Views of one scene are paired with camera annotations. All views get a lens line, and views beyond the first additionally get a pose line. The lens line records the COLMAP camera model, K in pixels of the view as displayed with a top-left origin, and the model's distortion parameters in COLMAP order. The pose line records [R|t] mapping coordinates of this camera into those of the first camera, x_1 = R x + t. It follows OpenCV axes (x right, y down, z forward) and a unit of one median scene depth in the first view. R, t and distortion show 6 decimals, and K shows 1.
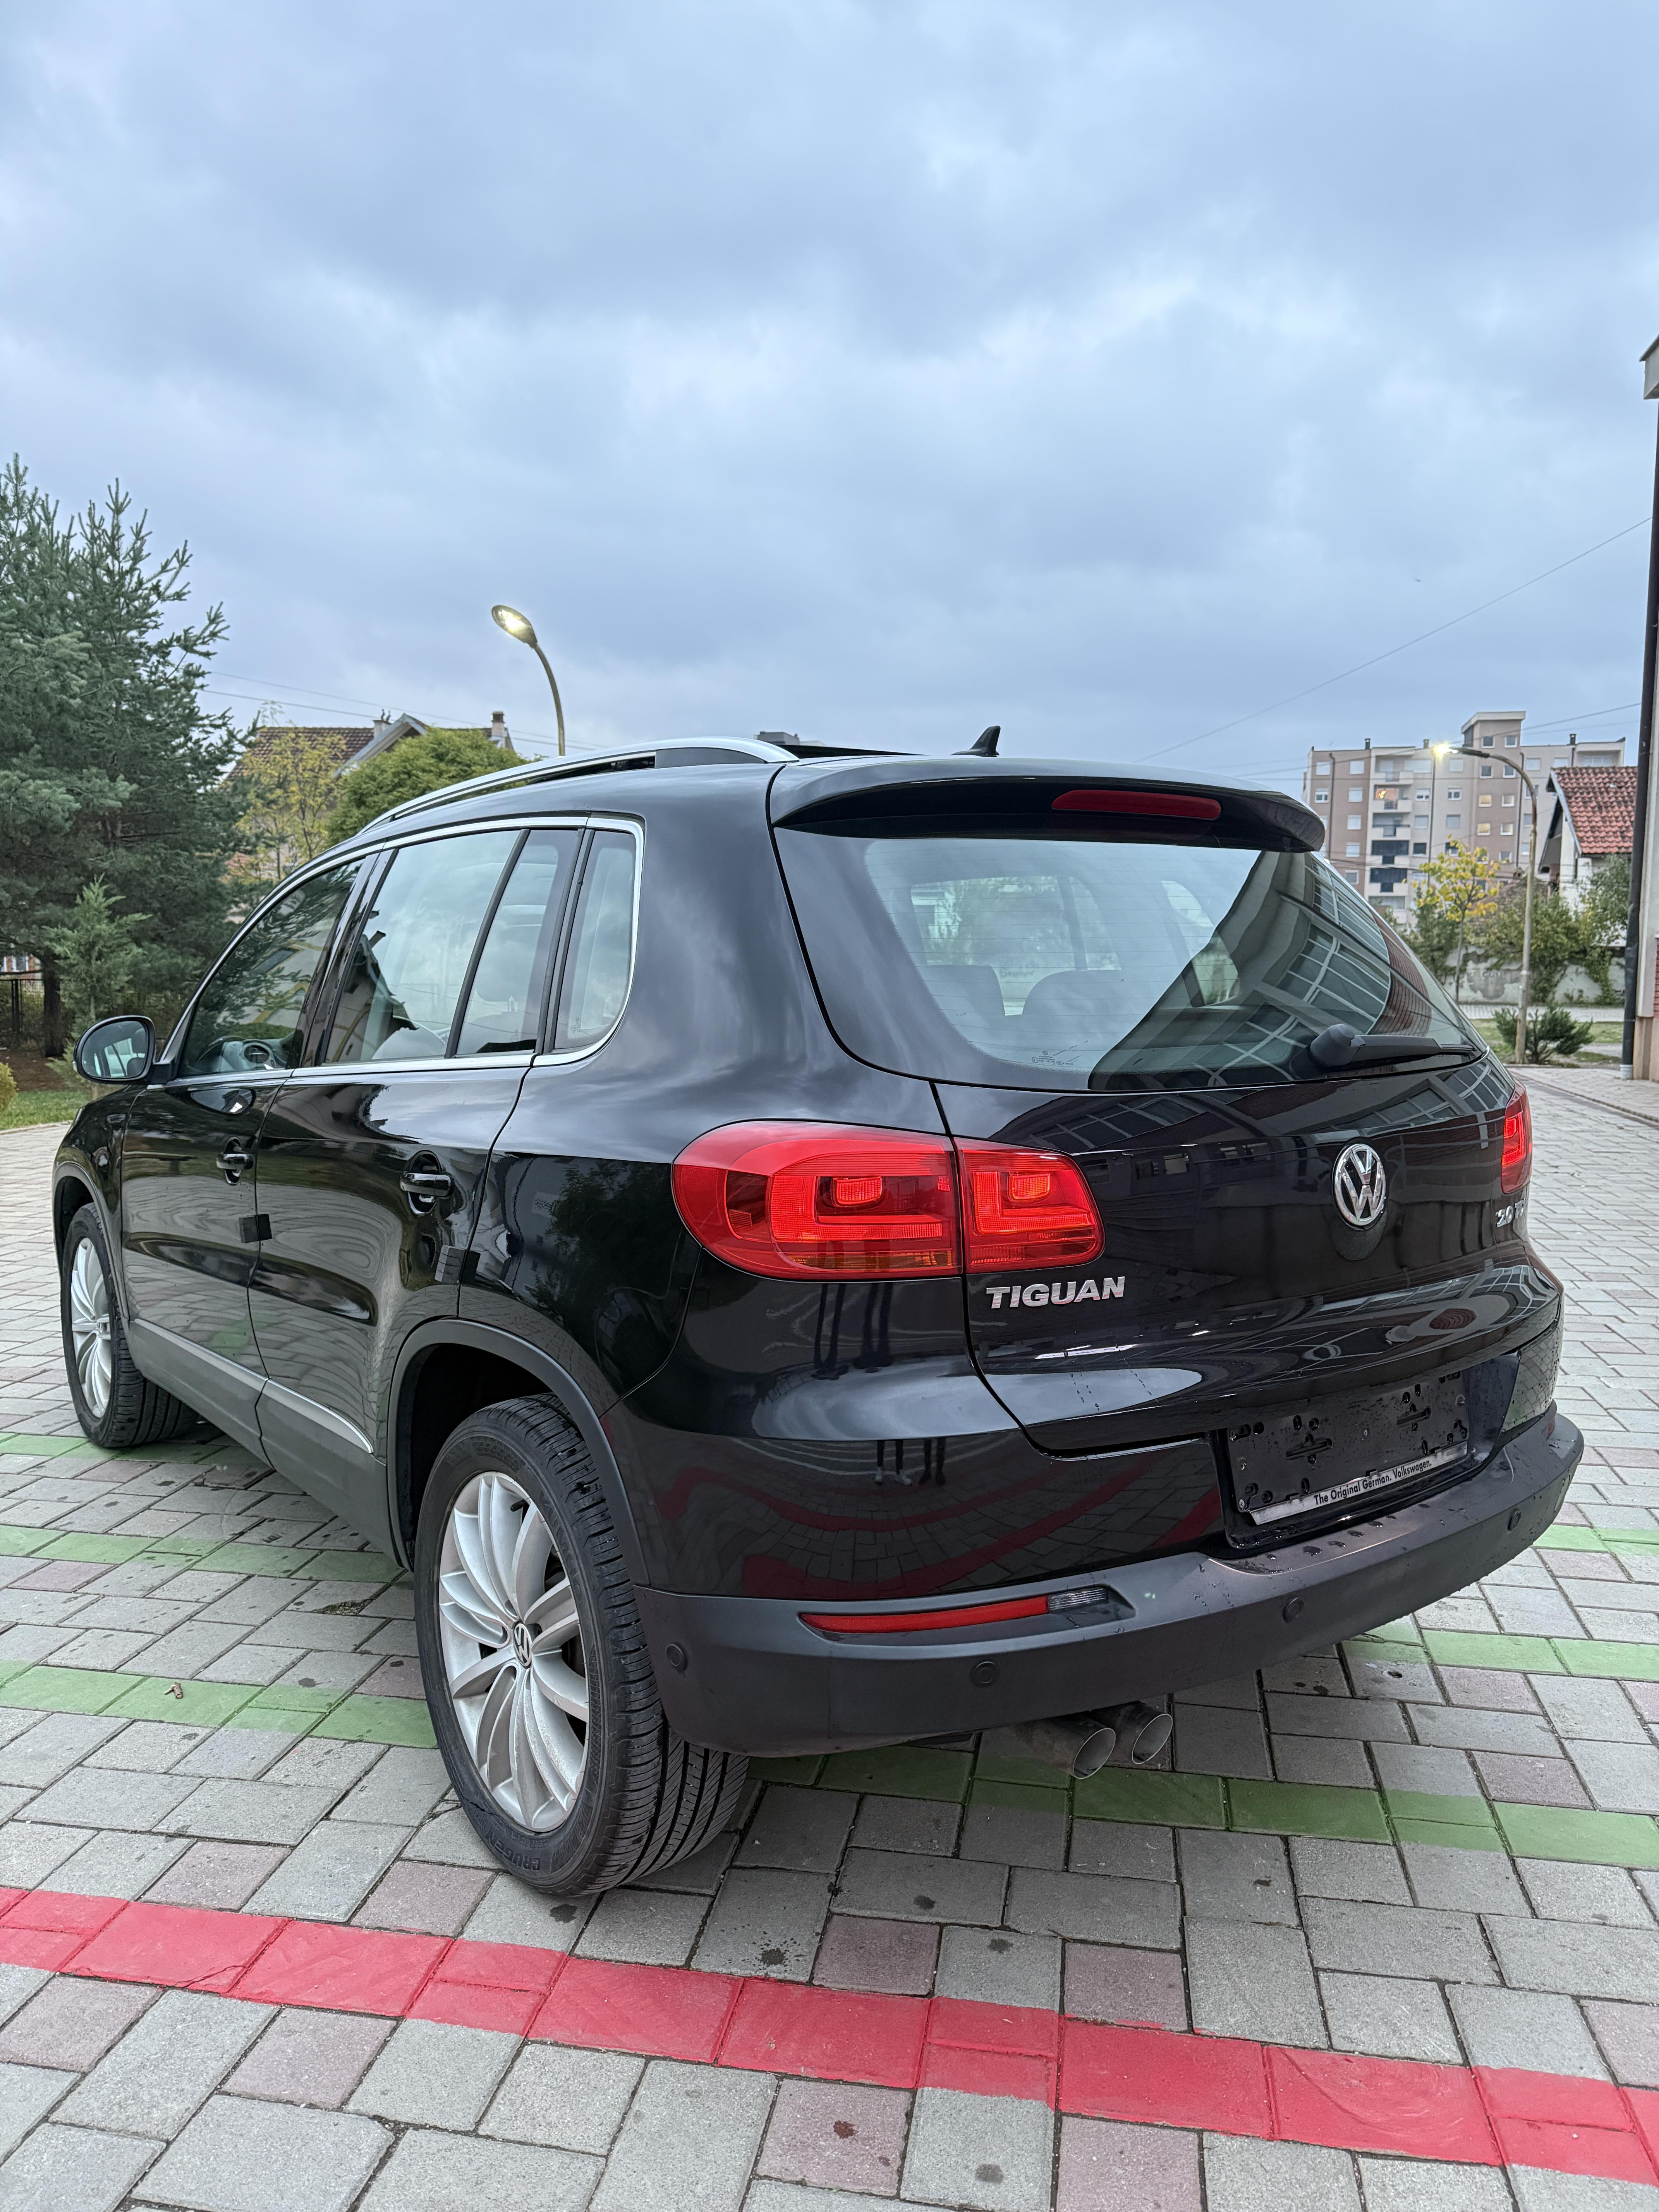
lens RADIAL K [[1560.7, 0, 831.9], [0, 1560.7, 1112.4], [0, 0, 1]] dist [0.040796, -0.057676]
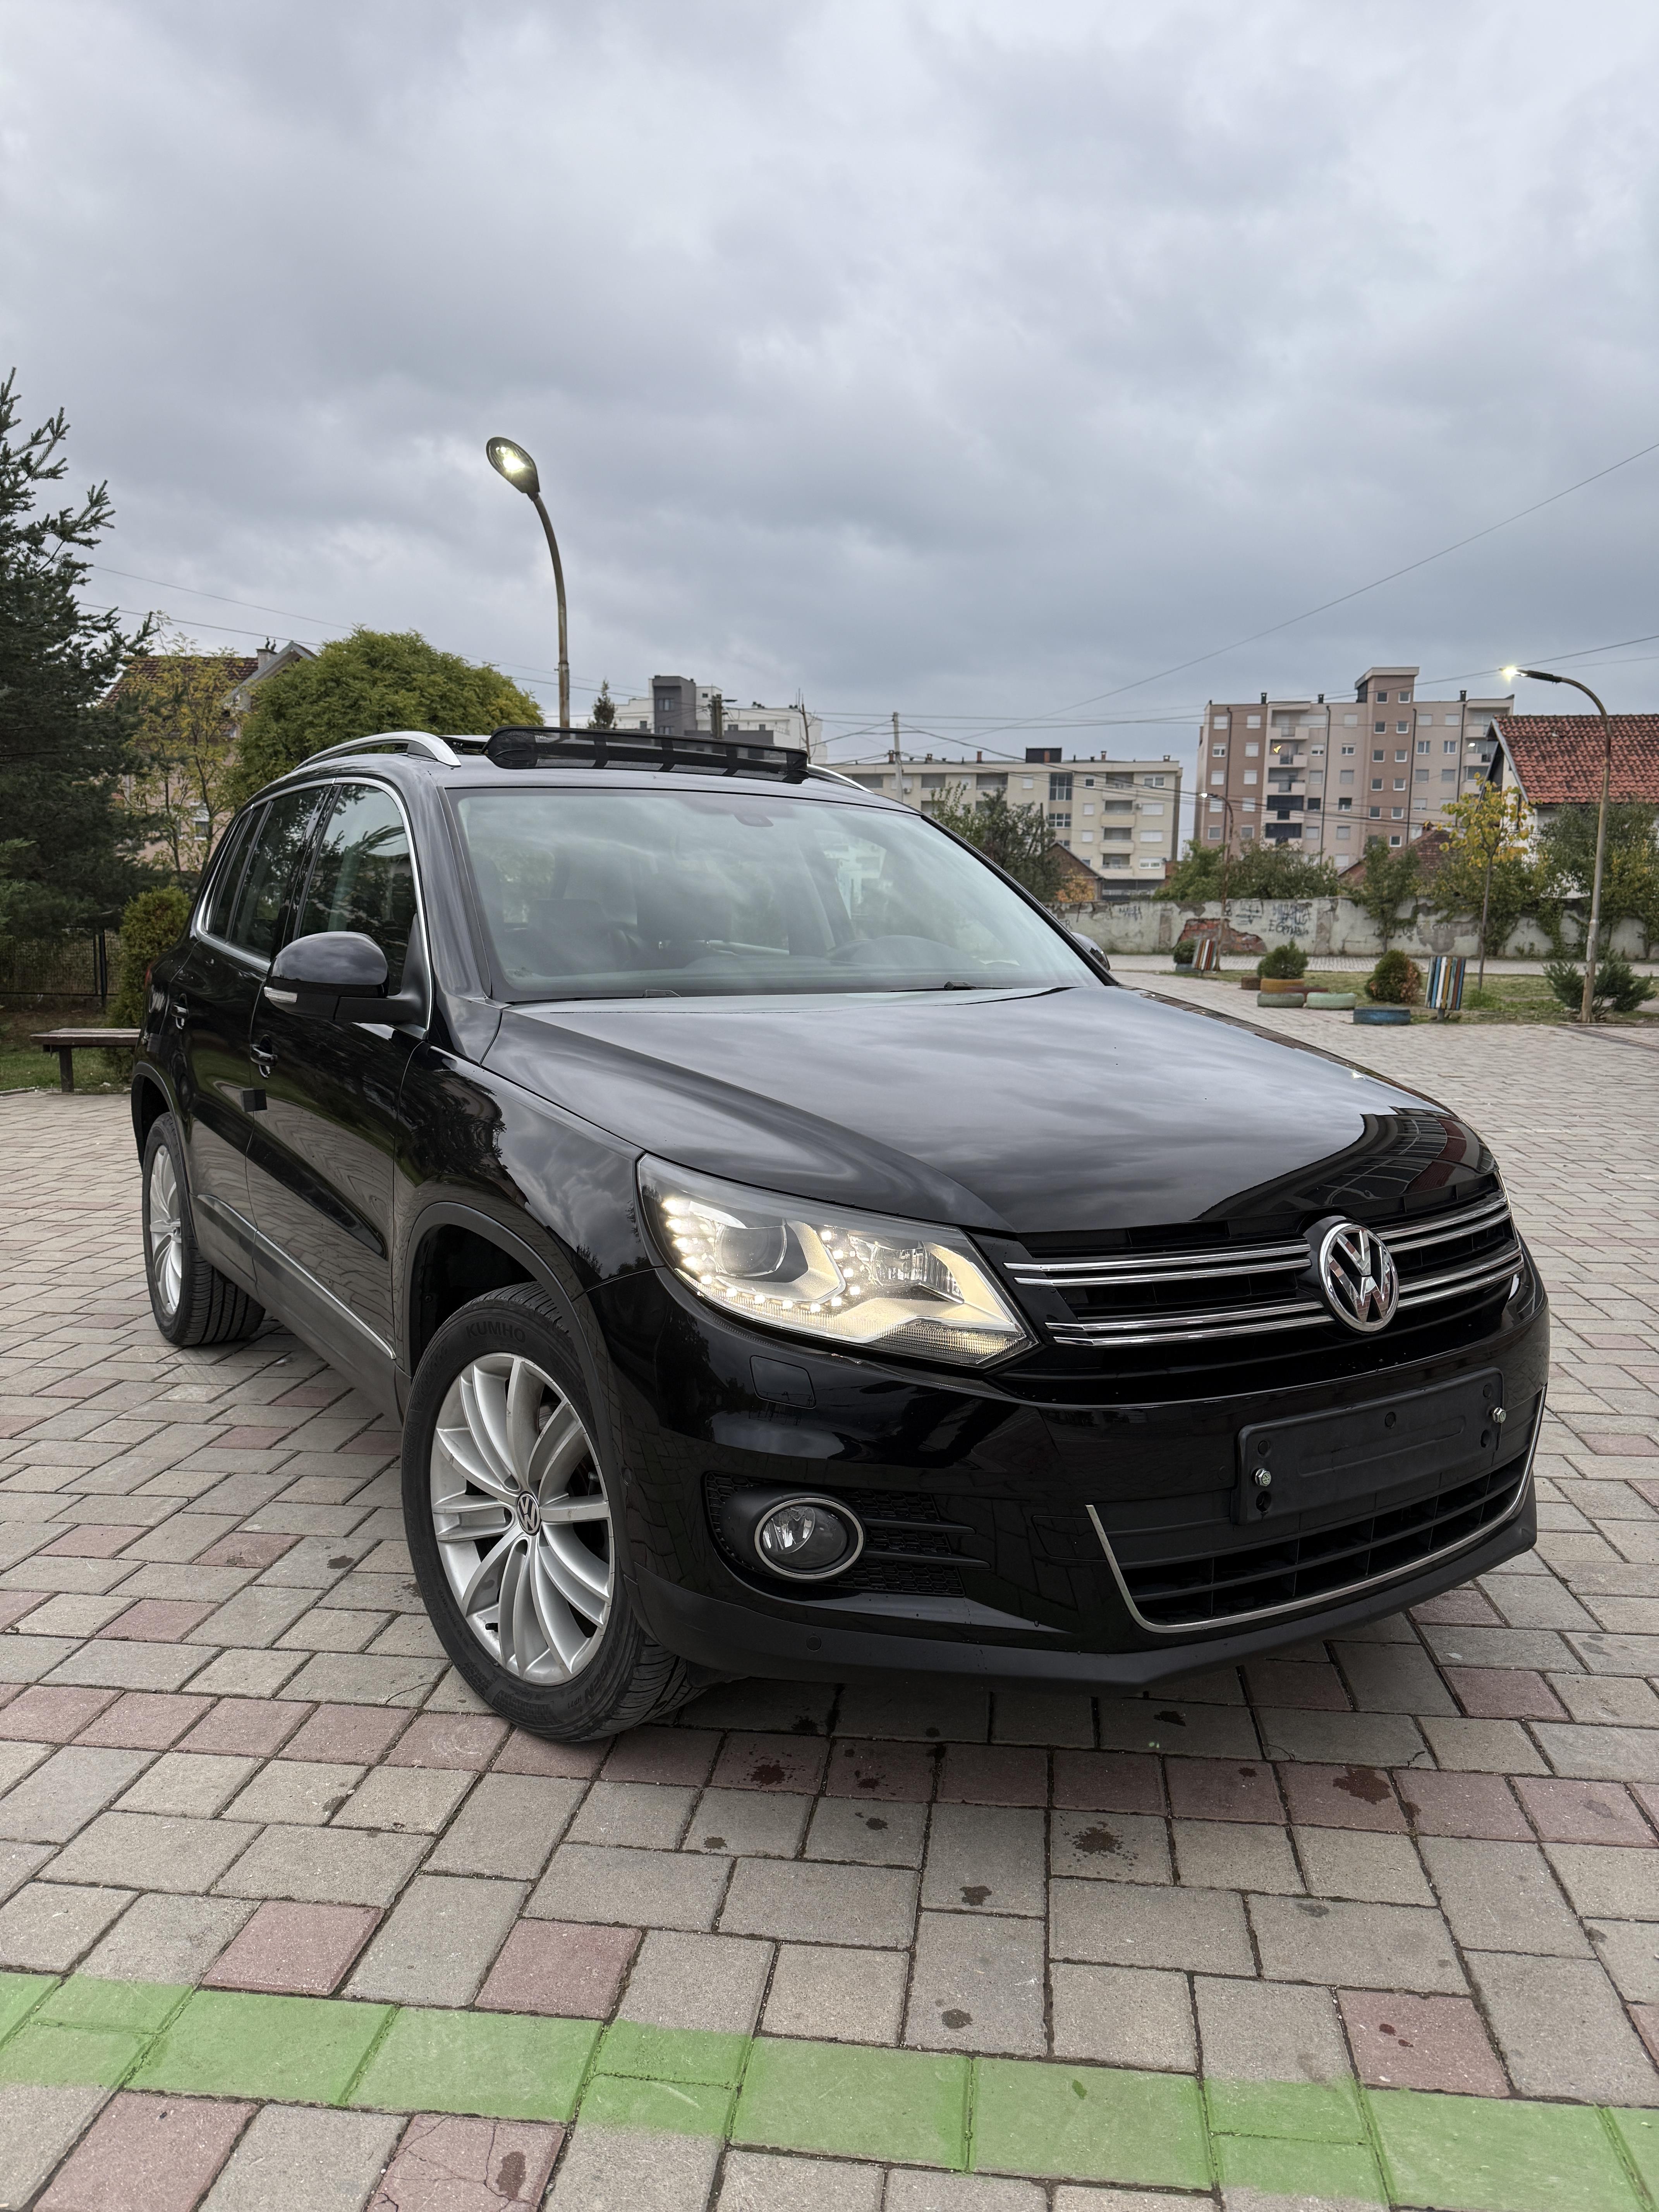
lens RADIAL K [[1560.7, 0, 832.1], [0, 1560.7, 1105.6], [0, 0, 1]] dist [0.040796, -0.057676]
pose [[0.997460, -0.004991, 0.071052, -0.057502], [0.003209, 0.999678, 0.025174, -0.006179], [-0.071155, -0.024883, 0.997155, 0.113375]]
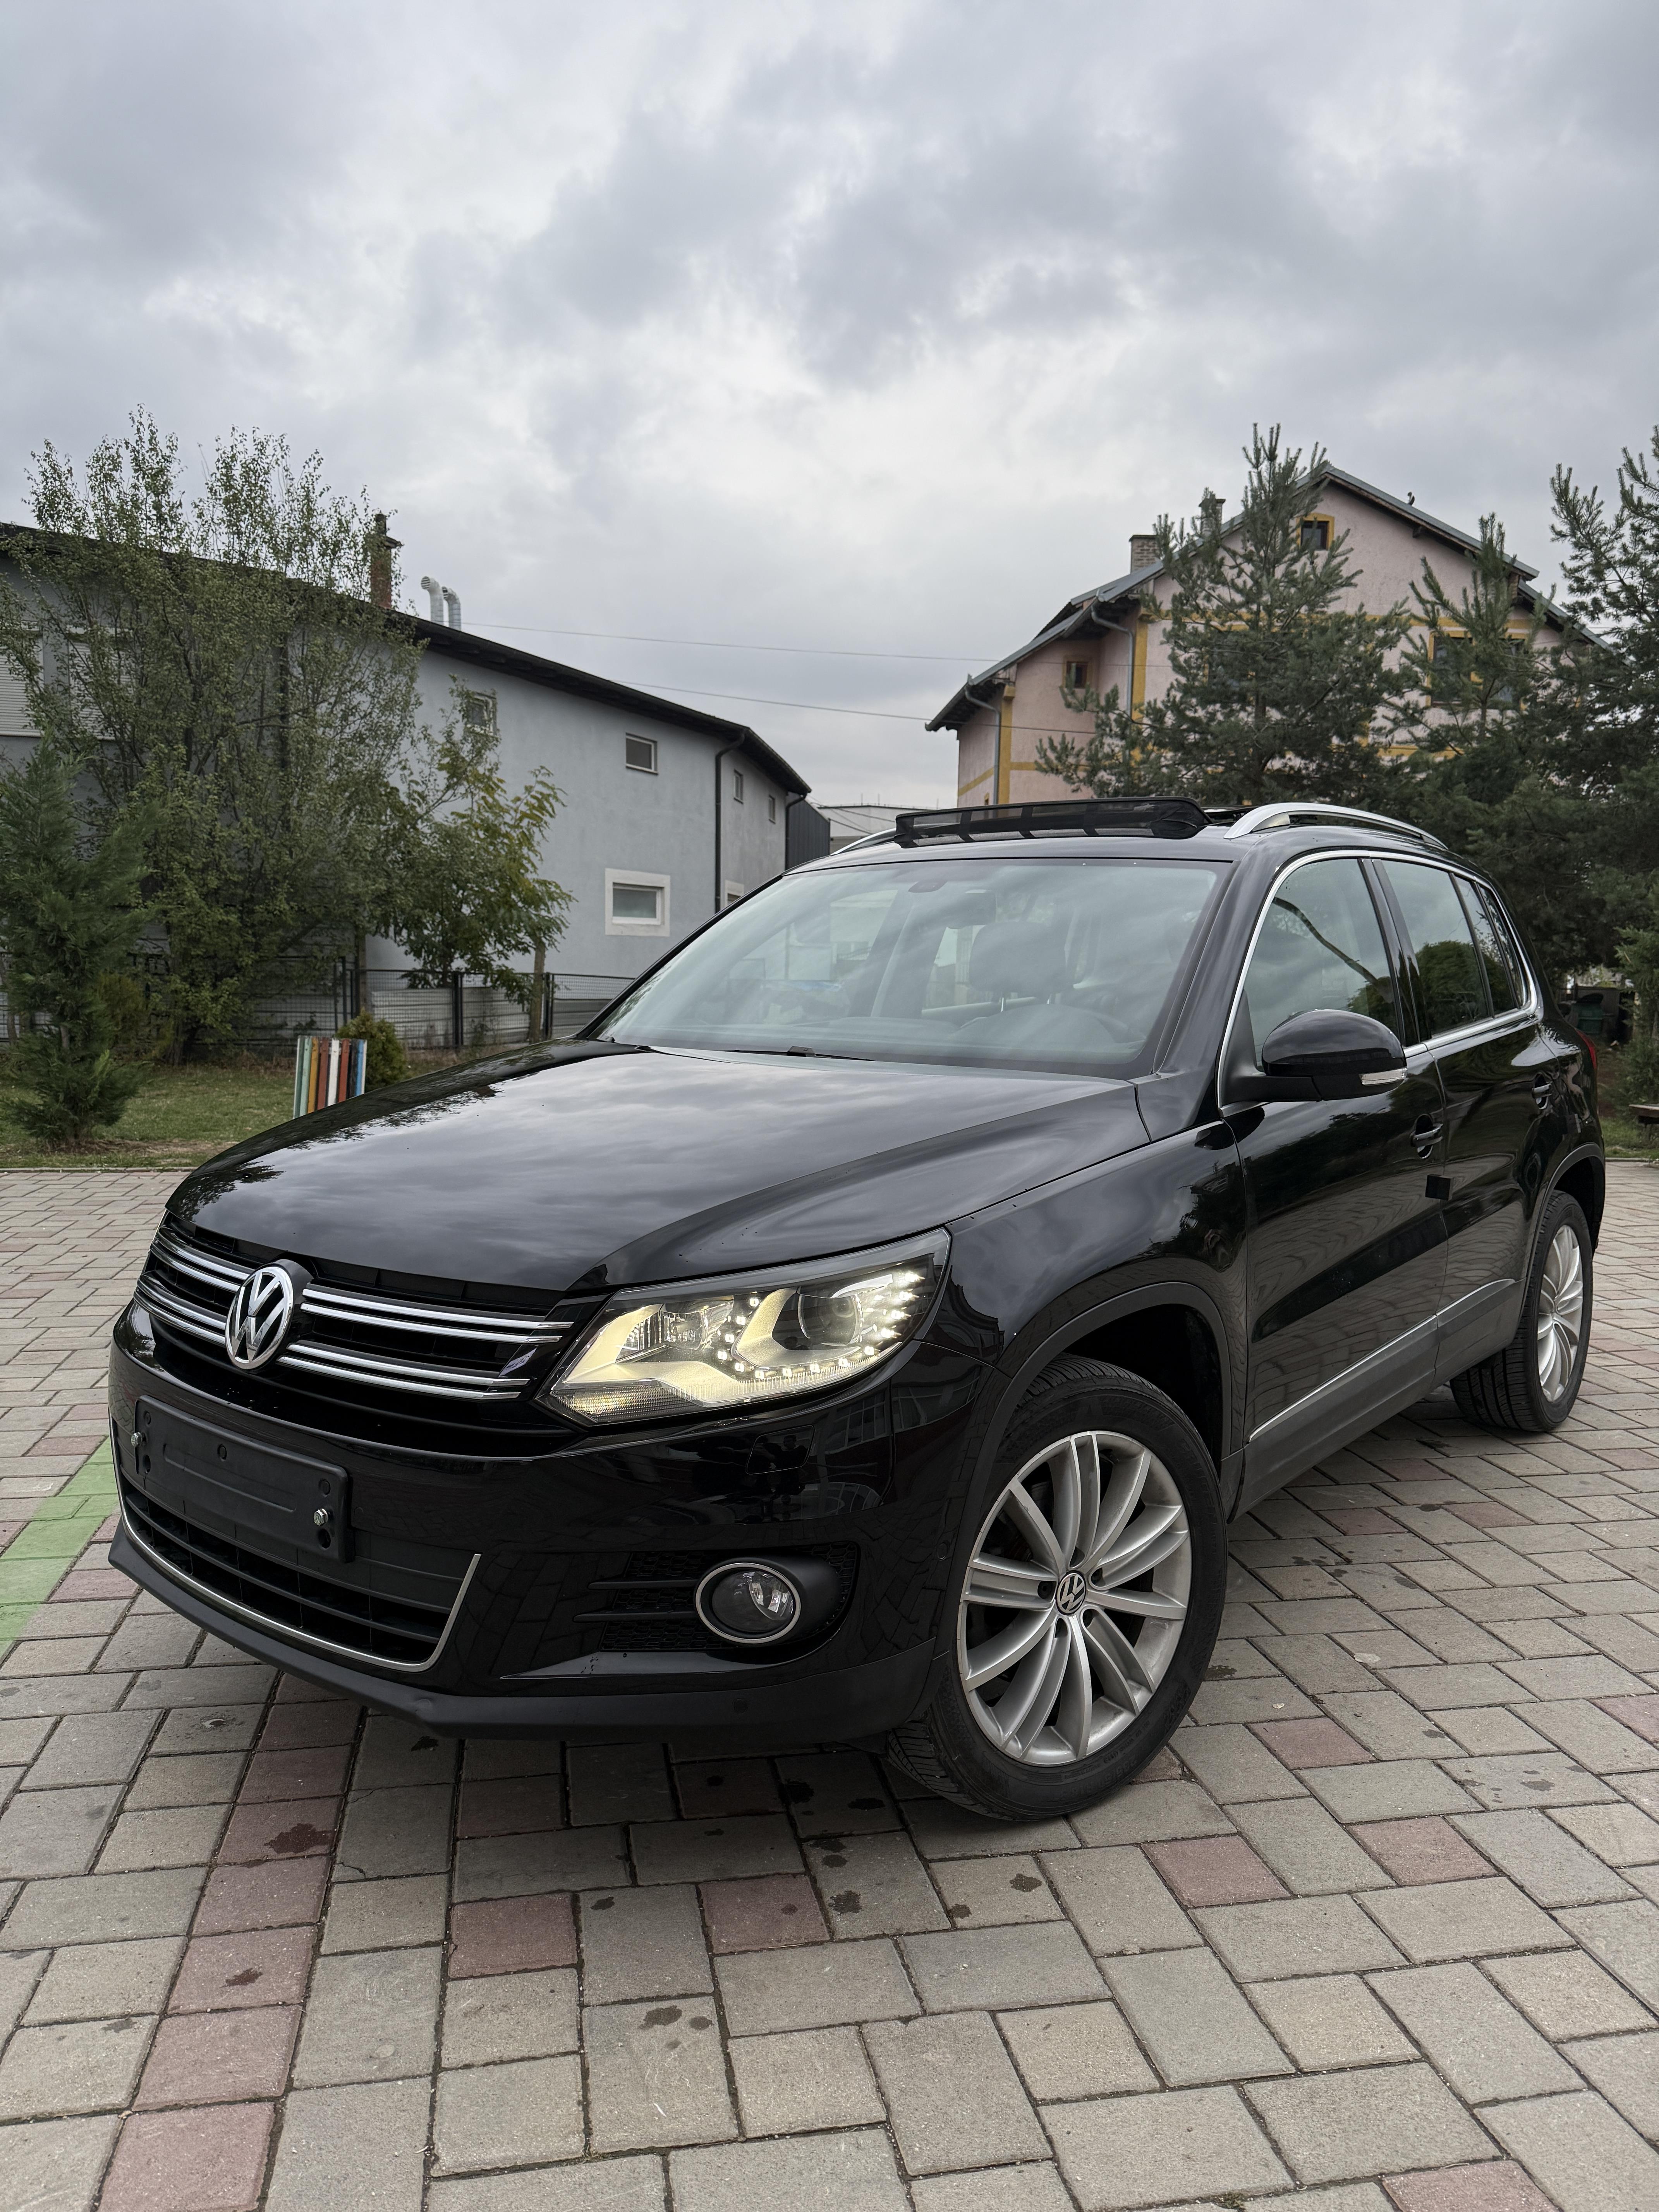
lens RADIAL K [[1560.7, 0, 825.6], [0, 1560.7, 1116.0], [0, 0, 1]] dist [0.040796, -0.057676]
pose [[0.376208, 0.093722, -0.921783, 0.082859], [-0.104736, 0.992796, 0.058196, -0.015435], [0.920597, 0.074650, 0.383314, 0.198058]]
